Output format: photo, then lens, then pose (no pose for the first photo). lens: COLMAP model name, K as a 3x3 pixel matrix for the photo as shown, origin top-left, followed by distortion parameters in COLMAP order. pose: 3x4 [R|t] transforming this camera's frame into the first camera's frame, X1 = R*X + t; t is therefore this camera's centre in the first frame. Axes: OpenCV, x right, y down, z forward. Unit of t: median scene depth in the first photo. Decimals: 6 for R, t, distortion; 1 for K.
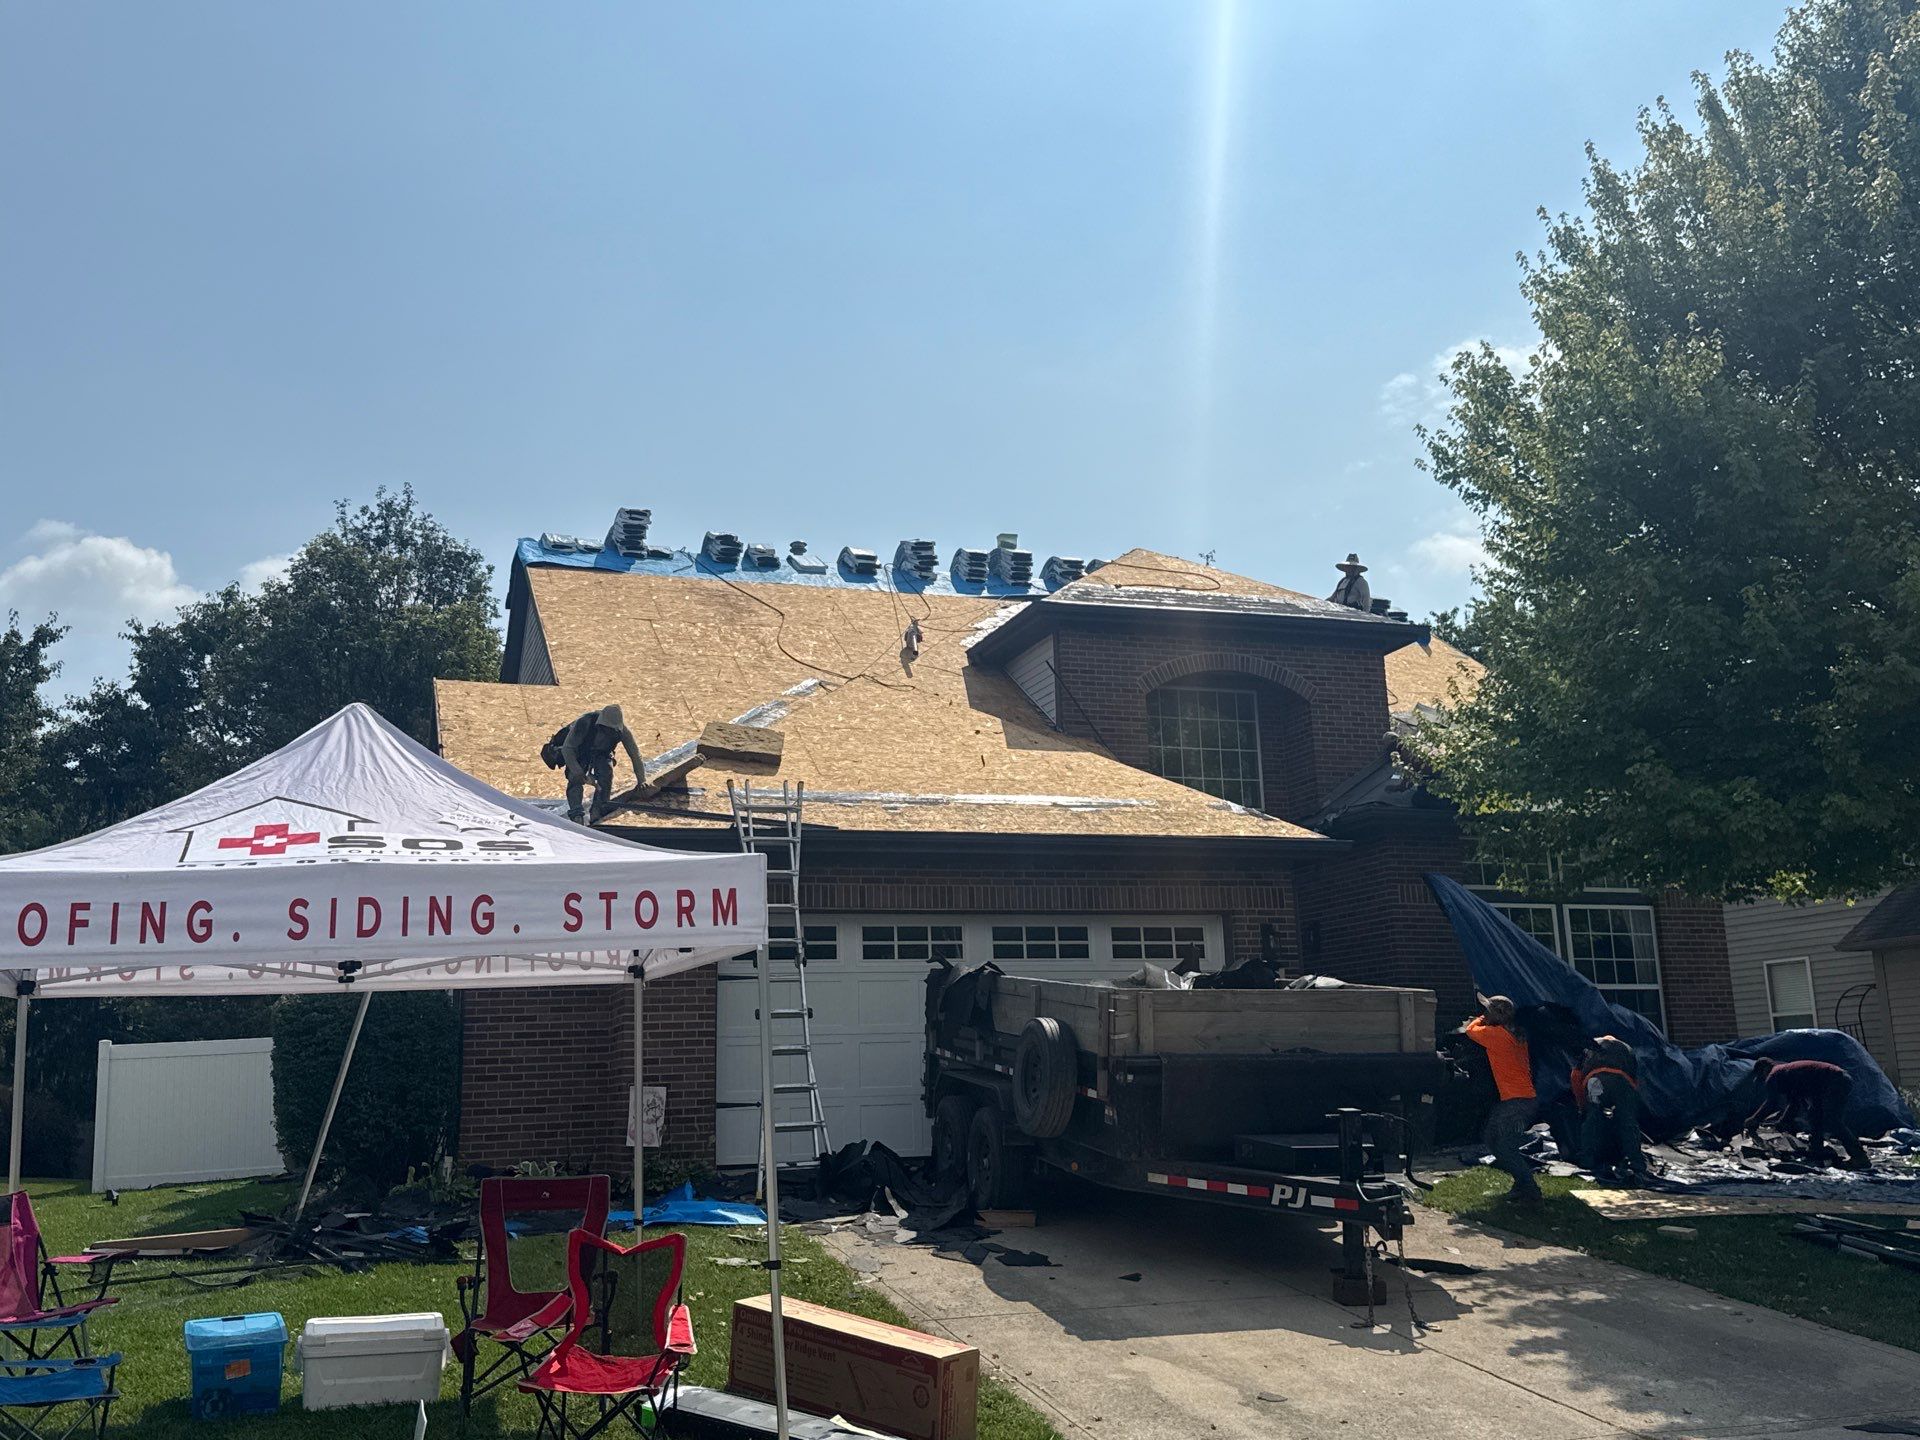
lens RADIAL K [[1753.0, 0, 917.5], [0, 1753.0, 692.7], [0, 0, 1]] dist [0.187929, -0.477341]
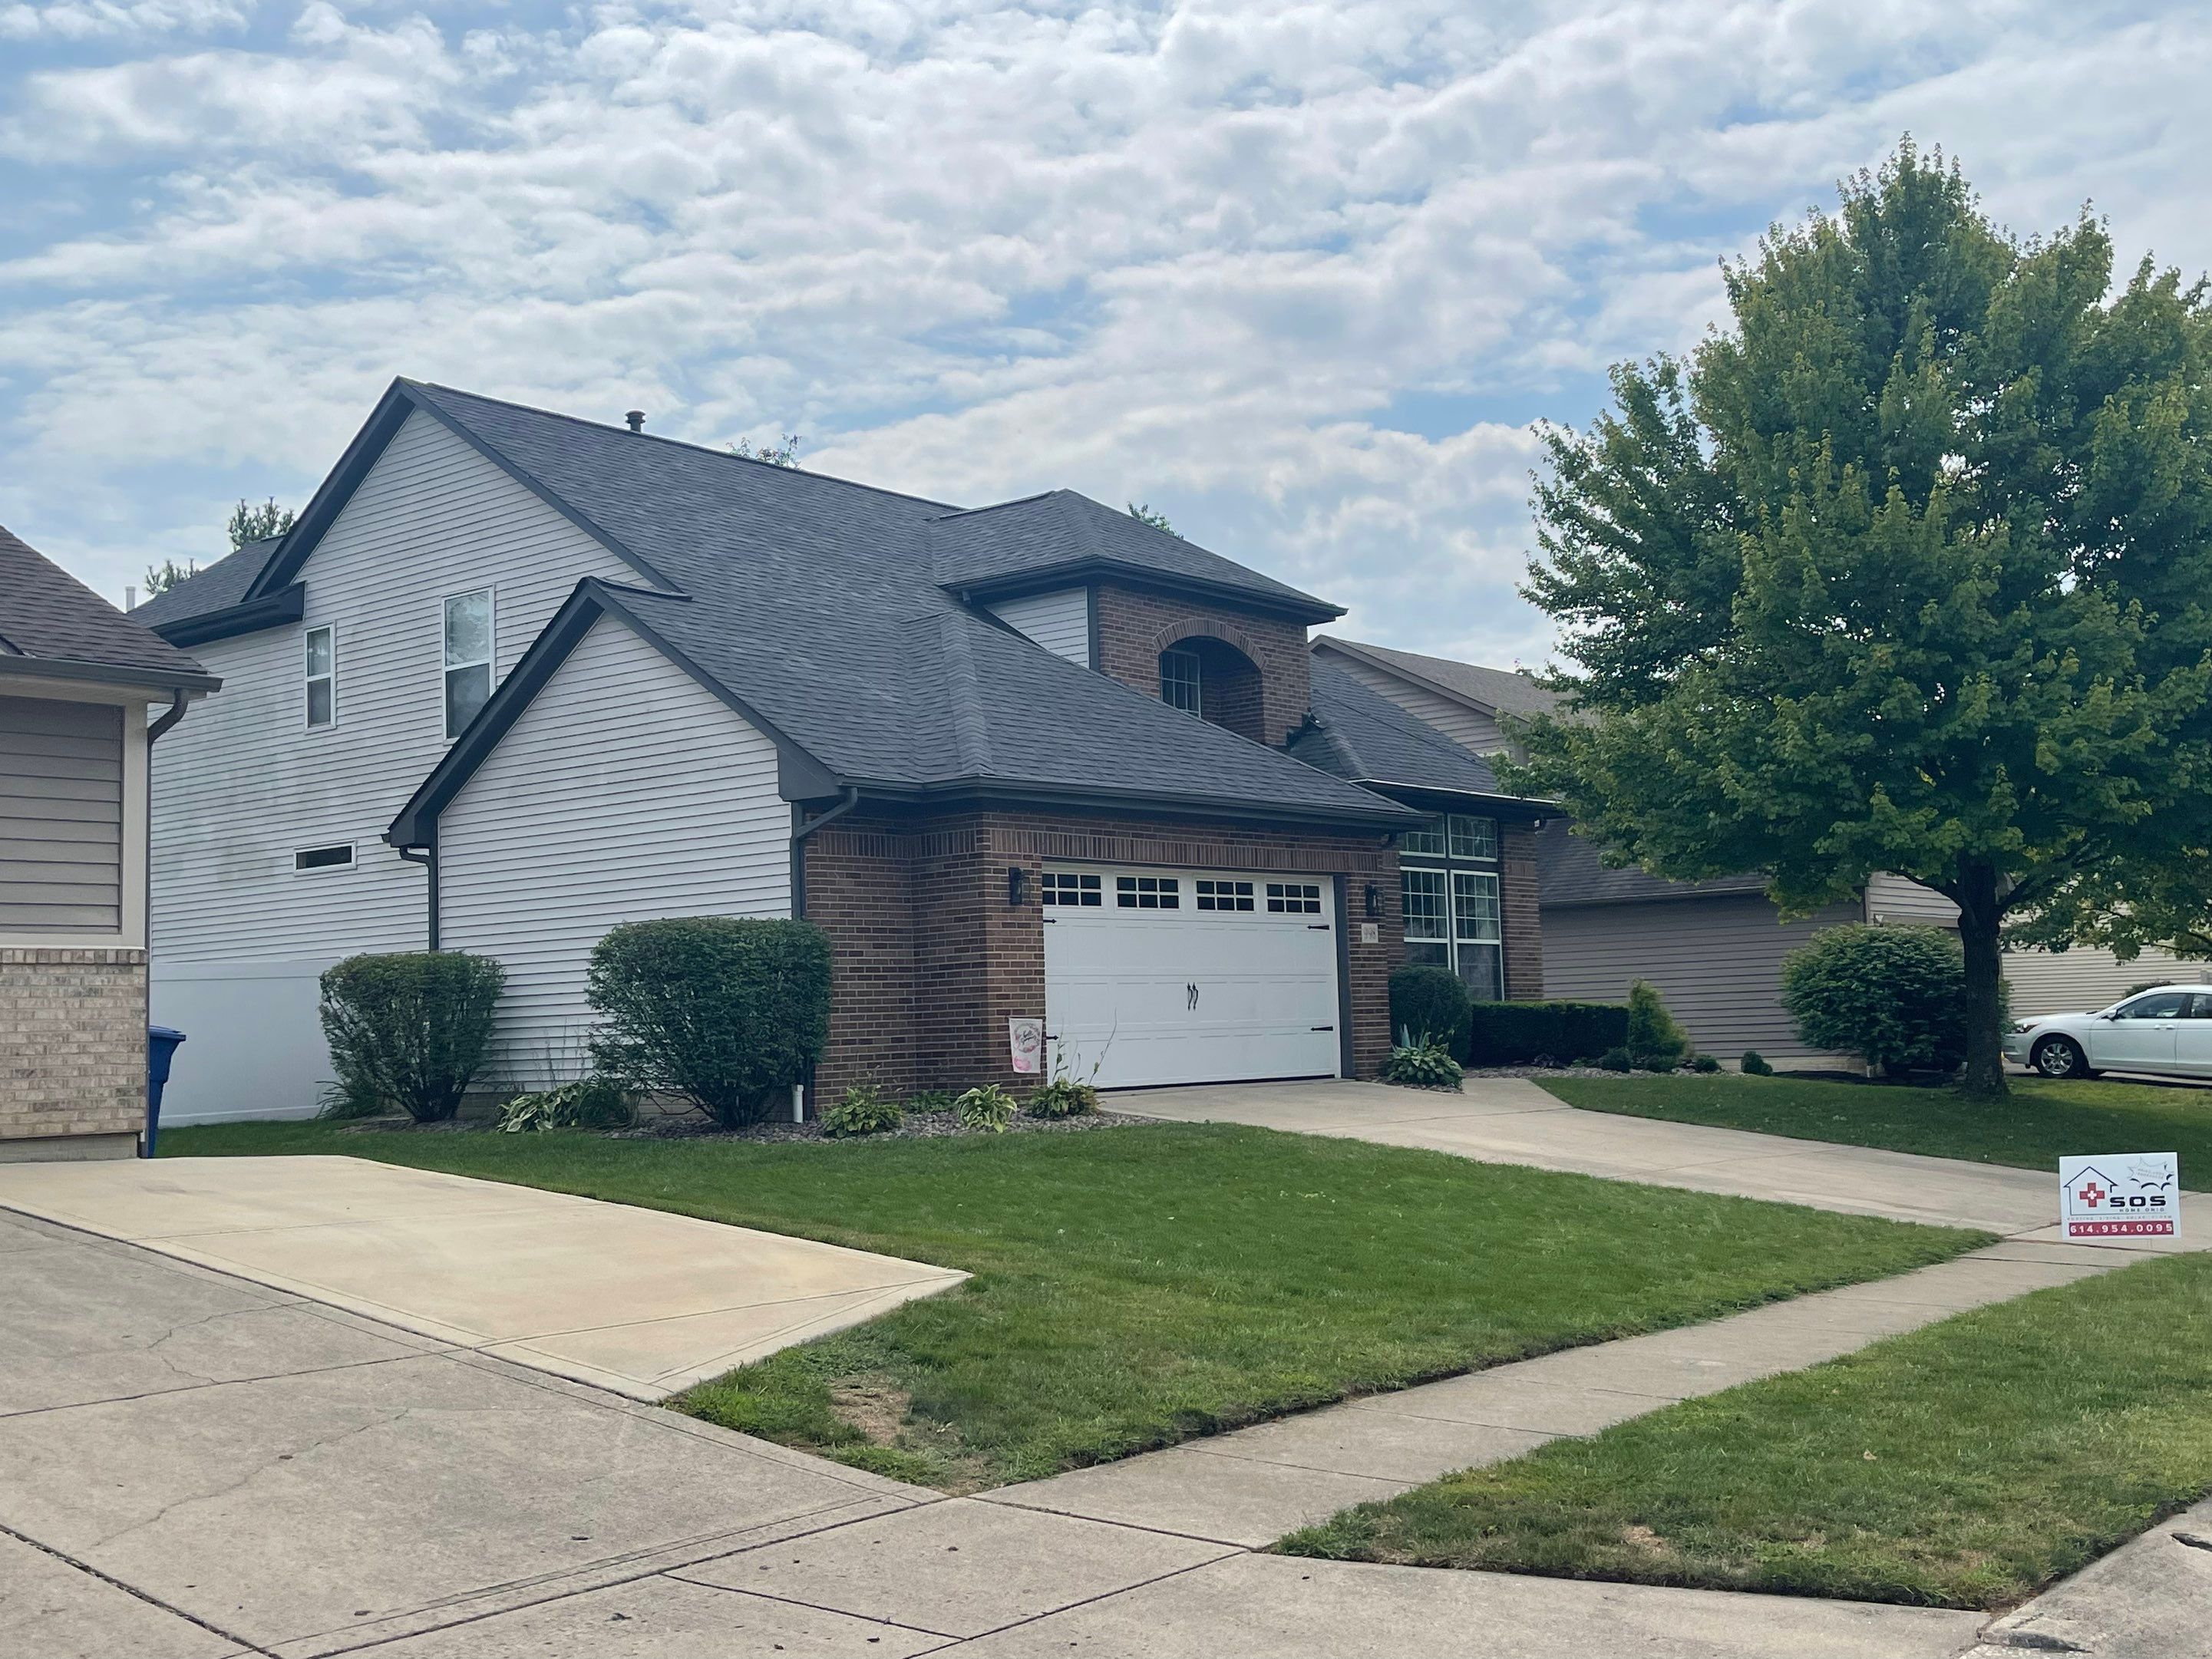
lens RADIAL K [[2314.3, 0, 1106.0], [0, 2314.3, 829.5], [0, 0, 1]] dist [0.095528, -0.019254]
pose [[0.841453, 0.048058, 0.538189, -0.837351], [-0.114525, 0.989269, 0.090721, -0.022968], [-0.528054, -0.137974, 0.837927, -0.176494]]
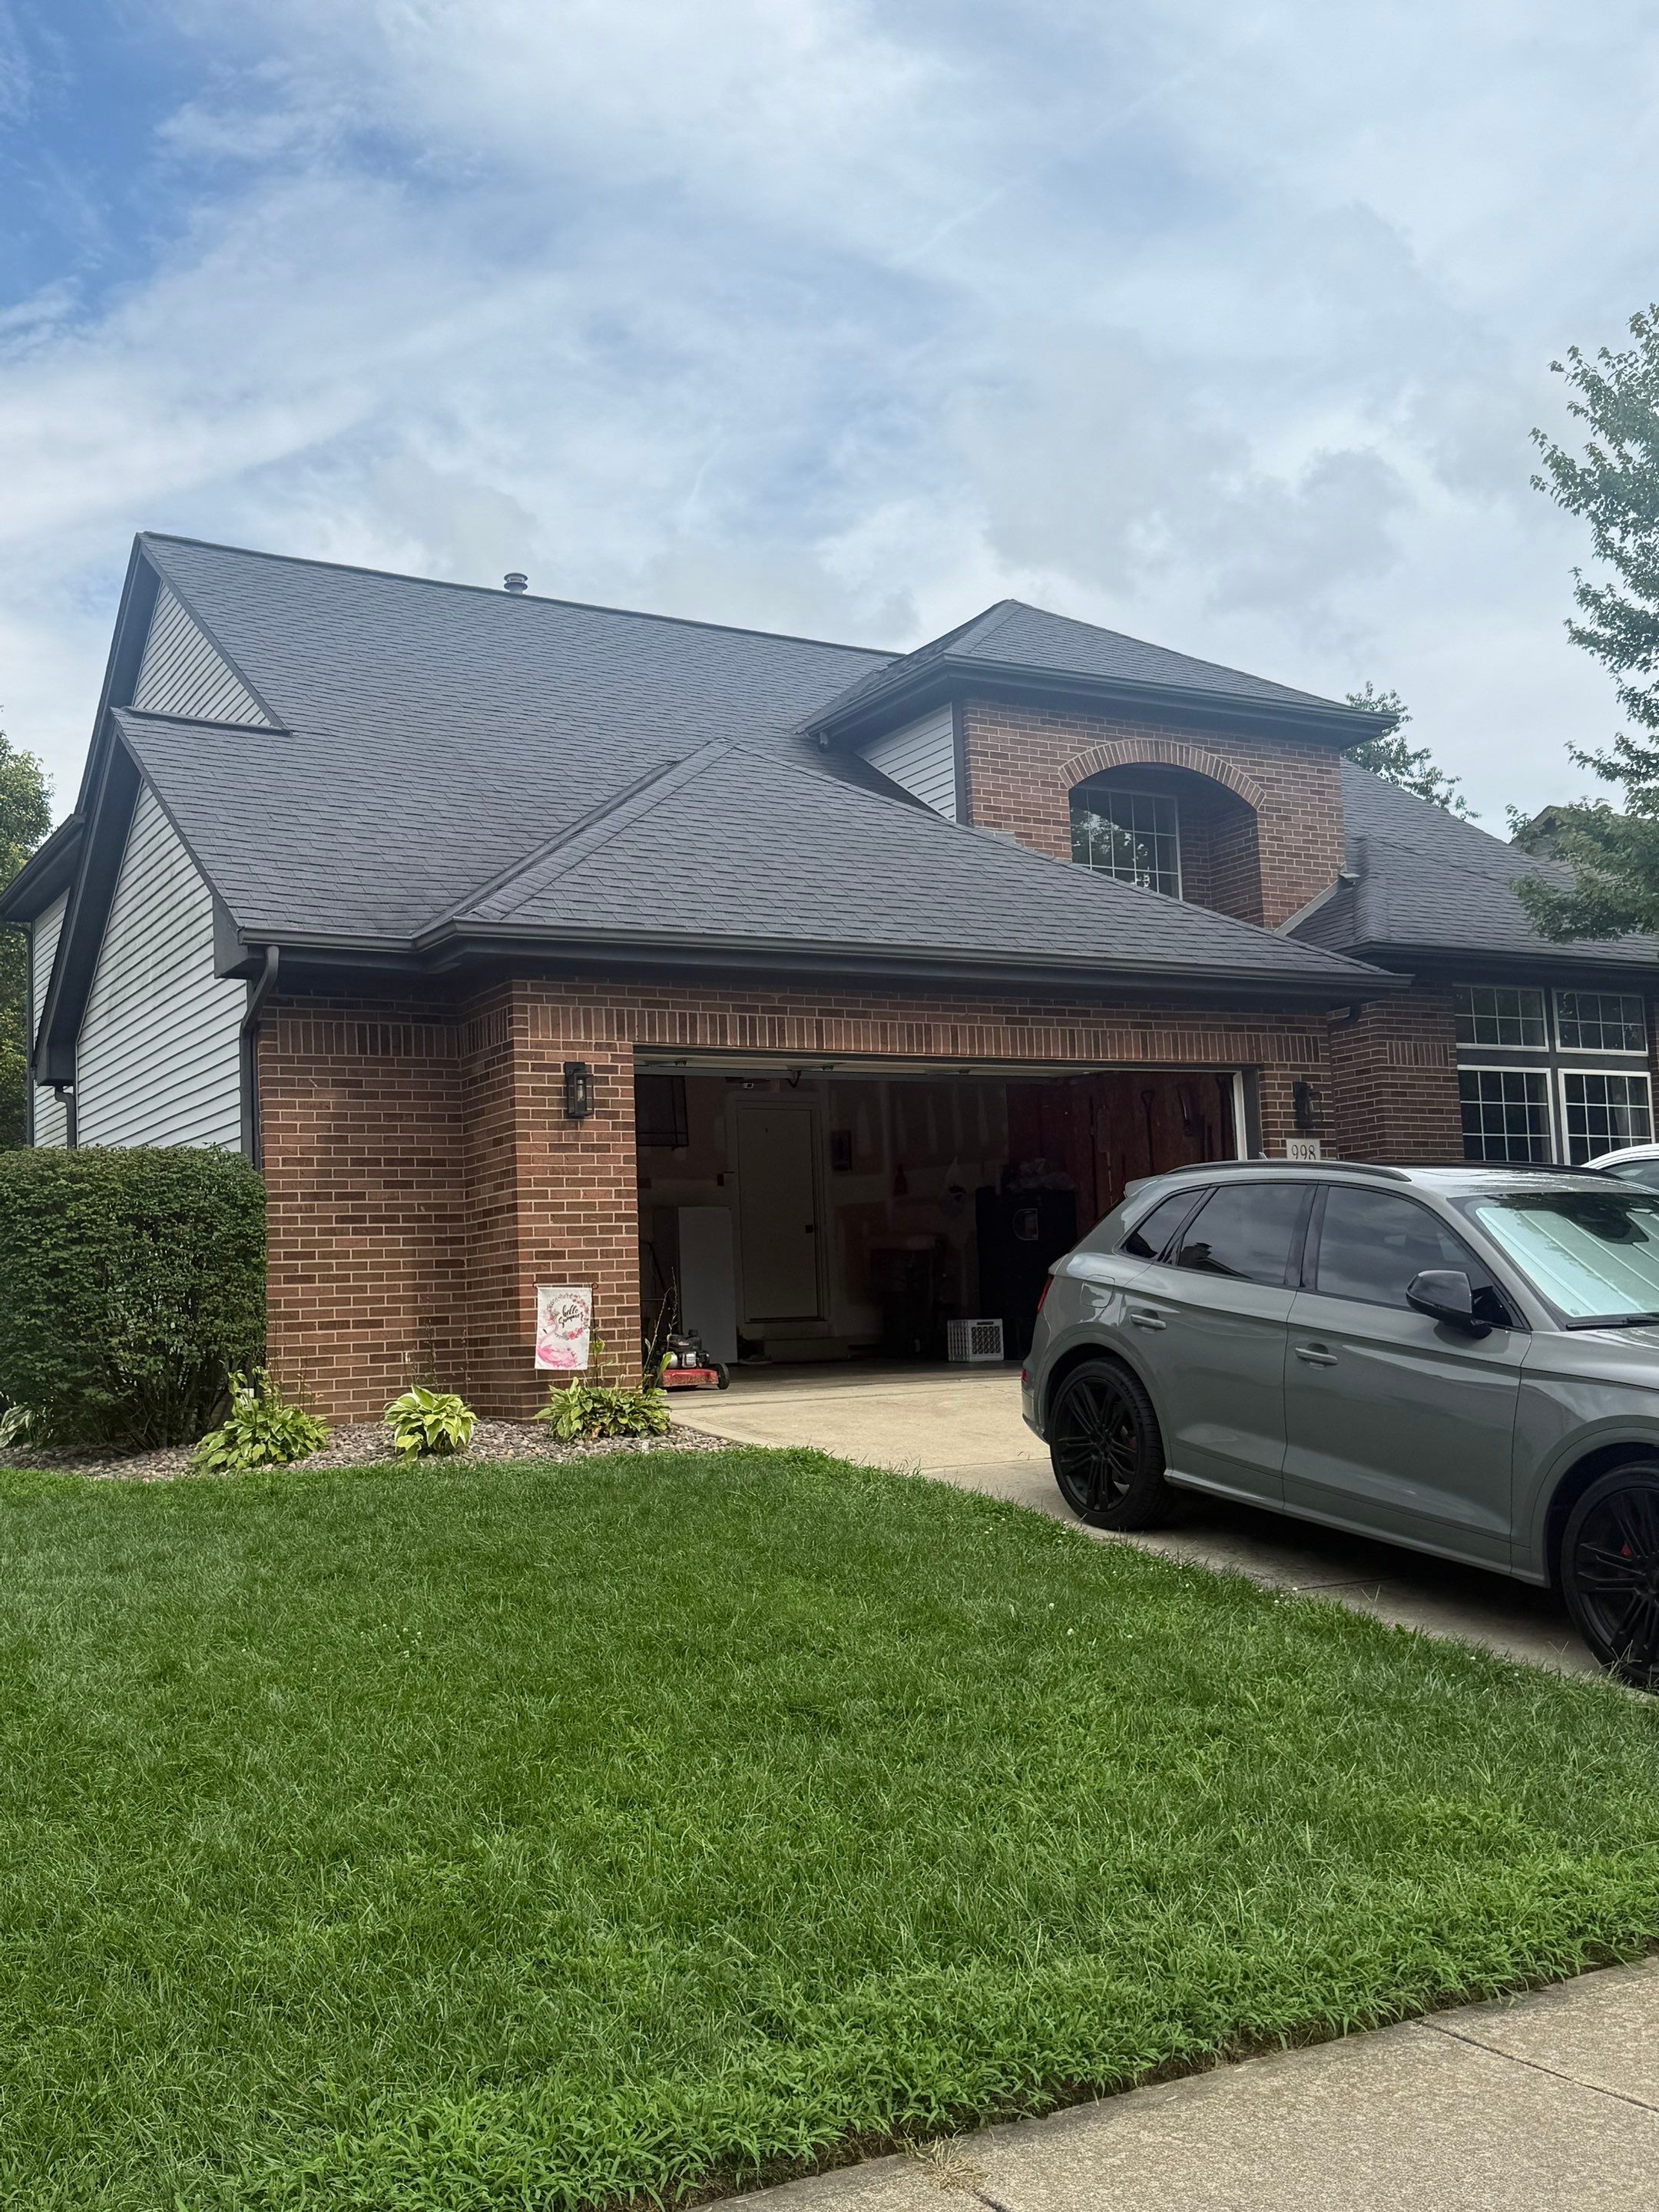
lens RADIAL K [[2116.9, 0, 829.5], [0, 2116.9, 1106.0], [0, 0, 1]] dist [0.104328, -0.016019]
pose [[0.977754, 0.010610, 0.209487, -0.218014], [-0.035119, 0.992903, 0.113623, 0.048600], [-0.206794, -0.118452, 0.971188, 0.160059]]
